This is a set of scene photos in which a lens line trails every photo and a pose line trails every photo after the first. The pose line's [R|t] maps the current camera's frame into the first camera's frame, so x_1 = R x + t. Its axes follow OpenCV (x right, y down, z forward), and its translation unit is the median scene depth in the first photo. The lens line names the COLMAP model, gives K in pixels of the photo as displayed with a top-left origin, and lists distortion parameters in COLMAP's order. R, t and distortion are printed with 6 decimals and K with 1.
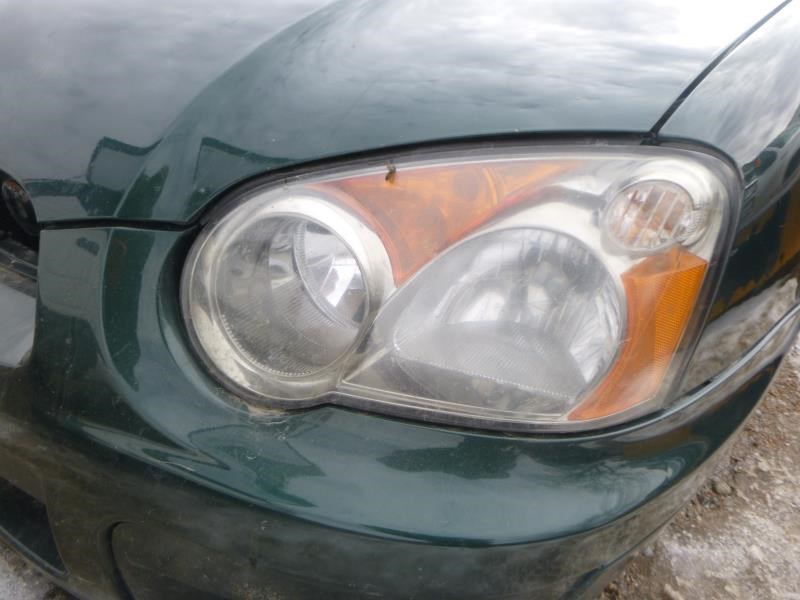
lens RADIAL K [[594.5, 0, 400.0], [0, 594.5, 300.0], [0, 0, 1]] dist [-0.037883, 0.007881]
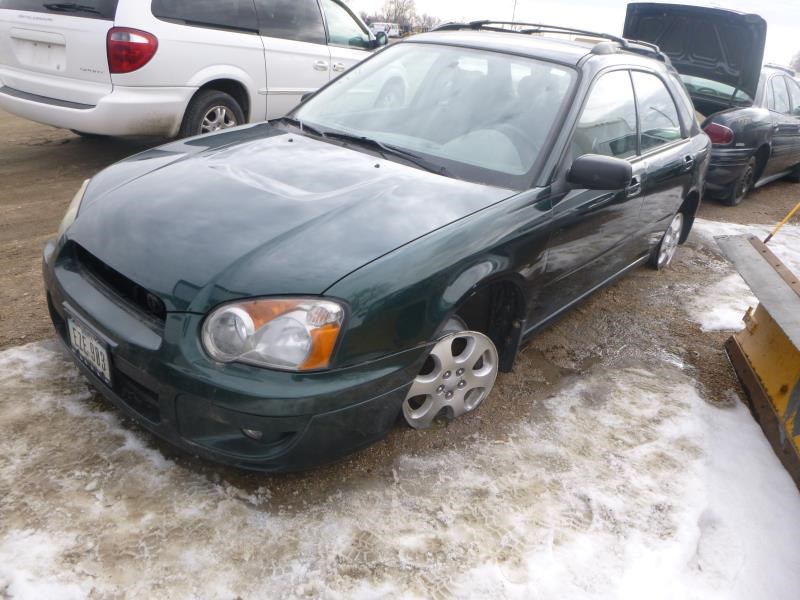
lens RADIAL K [[594.5, 0, 400.0], [0, 594.5, 300.0], [0, 0, 1]] dist [-0.037883, 0.007881]
pose [[0.994041, 0.034028, -0.103557, 1.259971], [-0.048241, 0.989256, -0.138001, 0.248854], [0.097749, 0.142175, 0.985003, -2.599146]]
